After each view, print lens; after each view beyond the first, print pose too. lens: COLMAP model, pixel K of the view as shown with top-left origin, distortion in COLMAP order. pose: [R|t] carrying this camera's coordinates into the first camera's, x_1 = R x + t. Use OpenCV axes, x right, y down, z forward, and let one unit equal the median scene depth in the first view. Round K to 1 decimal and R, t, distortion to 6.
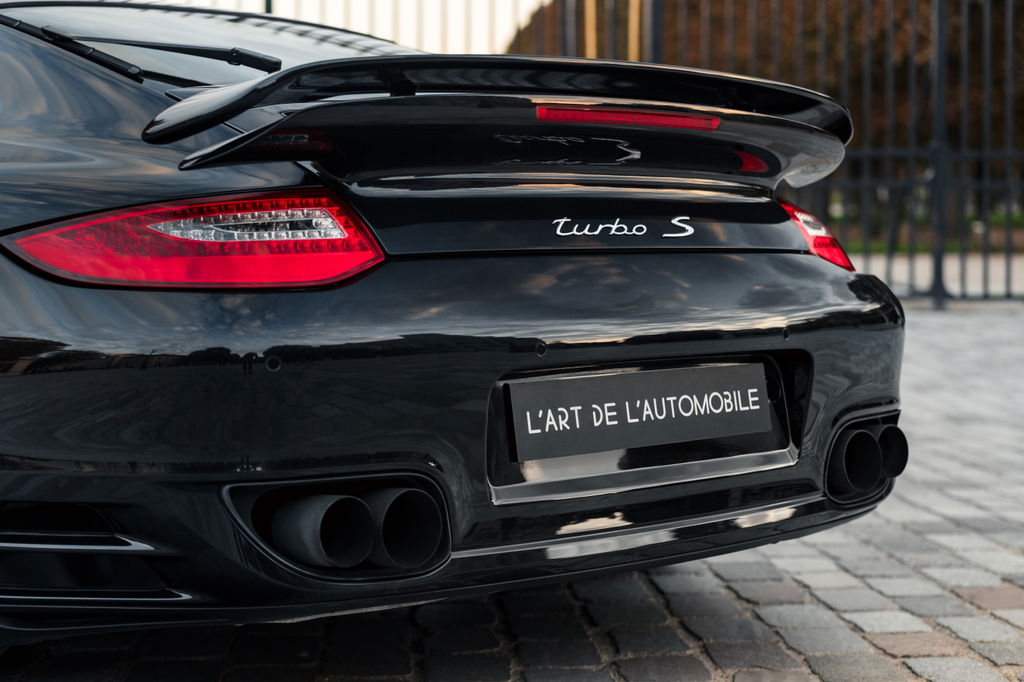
lens RADIAL K [[1636.6, 0, 512.0], [0, 1636.6, 341.0], [0, 0, 1]] dist [-0.007529, -0.070320]
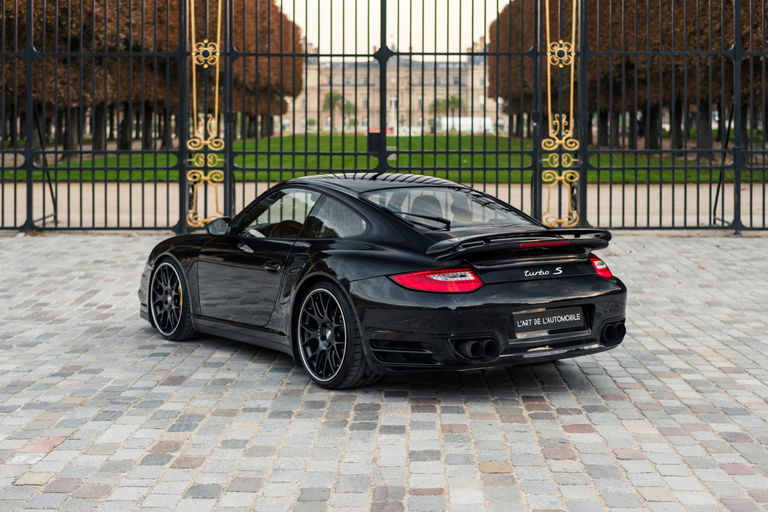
lens RADIAL K [[1227.5, 0, 384.0], [0, 1227.5, 256.0], [0, 0, 1]] dist [-0.007529, -0.070320]
pose [[0.994534, 0.011716, -0.103756, -0.006072], [-0.007727, 0.999218, 0.038771, -0.216241], [0.104129, -0.037757, 0.993847, -1.898330]]
